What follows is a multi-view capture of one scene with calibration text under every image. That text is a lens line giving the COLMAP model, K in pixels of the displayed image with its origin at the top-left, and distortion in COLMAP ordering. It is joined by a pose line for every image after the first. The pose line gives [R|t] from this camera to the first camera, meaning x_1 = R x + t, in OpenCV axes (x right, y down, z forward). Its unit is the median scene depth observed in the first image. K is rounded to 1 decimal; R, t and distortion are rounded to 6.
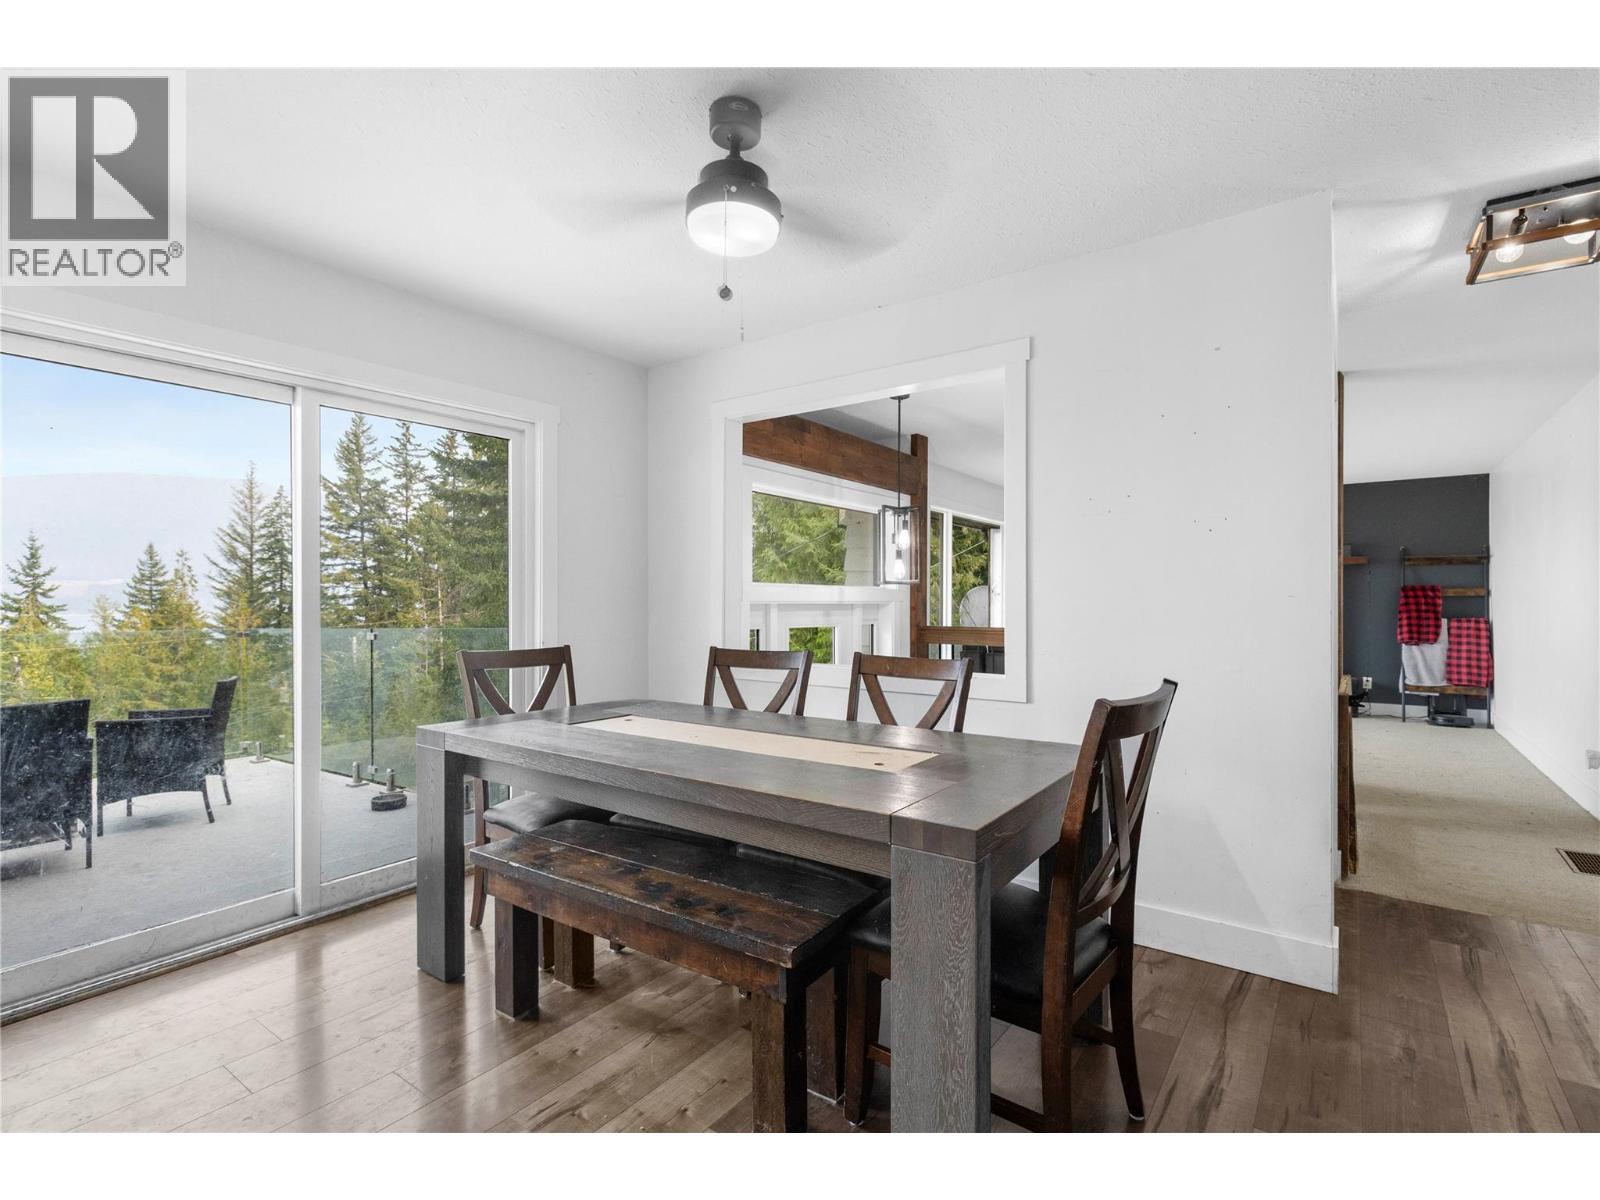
lens RADIAL K [[751.2, 0, 805.6], [0, 751.2, 606.9], [0, 0, 1]] dist [0.003227, -0.000769]
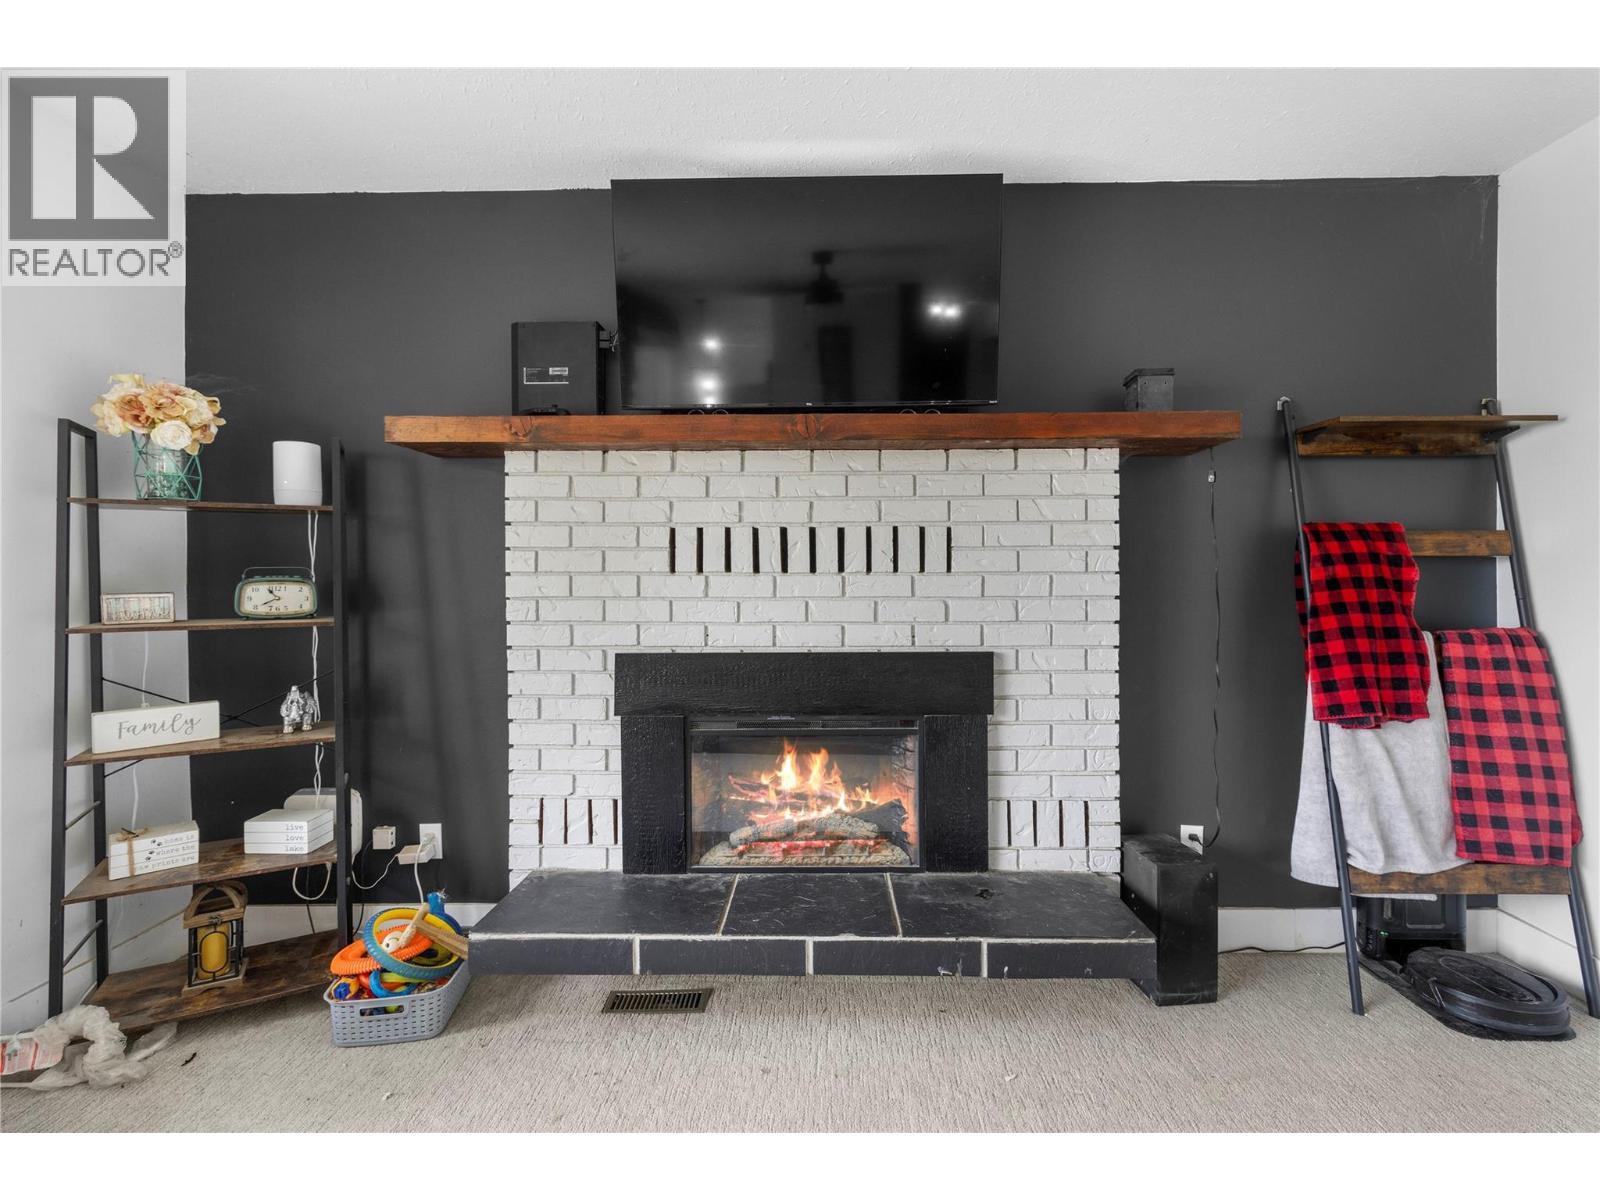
lens RADIAL K [[751.2, 0, 814.7], [0, 751.2, 588.7], [0, 0, 1]] dist [0.003227, -0.000769]
pose [[0.816060, -0.007776, 0.577915, 0.479645], [0.009599, 0.999954, -0.000099, -0.003770], [-0.577888, 0.005628, 0.816097, 0.898448]]
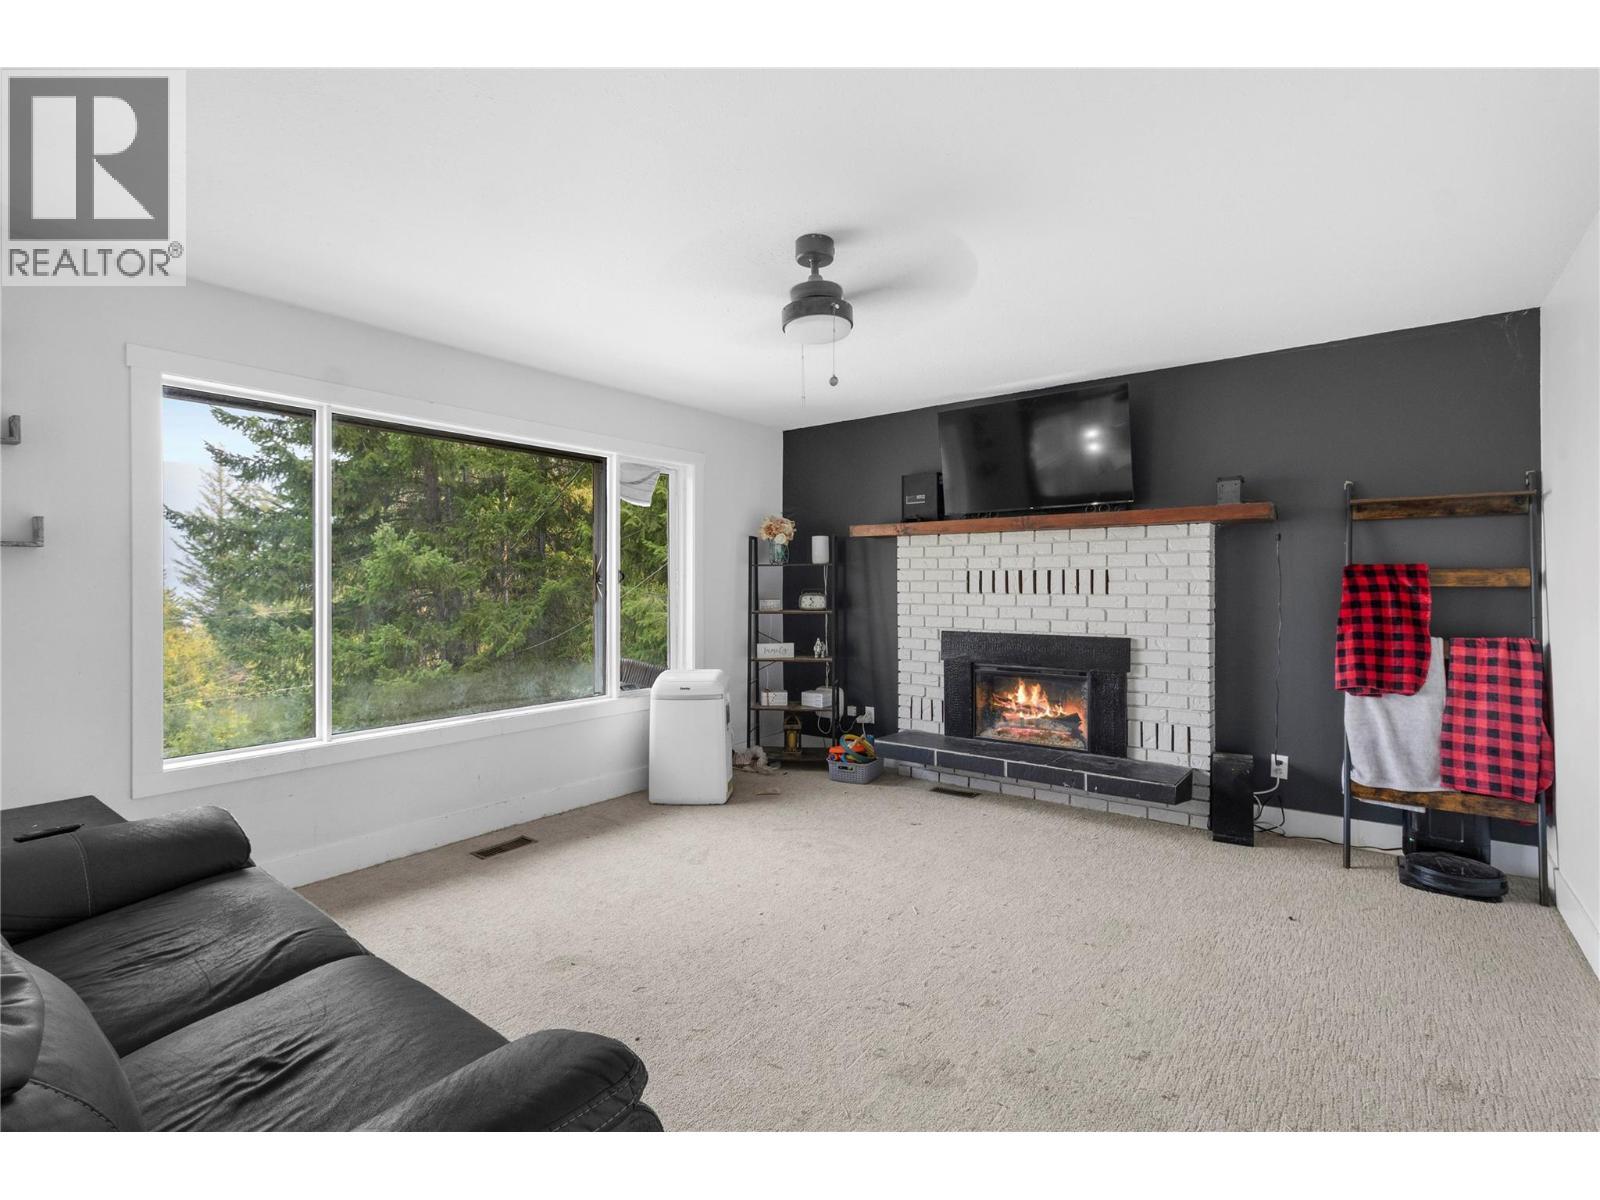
lens RADIAL K [[751.2, 0, 800.5], [0, 751.2, 587.5], [0, 0, 1]] dist [0.003227, -0.000769]
pose [[0.999641, -0.001708, -0.026749, 0.485426], [0.001609, 0.999992, -0.003724, -0.013159], [0.026755, 0.003680, 0.999635, 0.546122]]
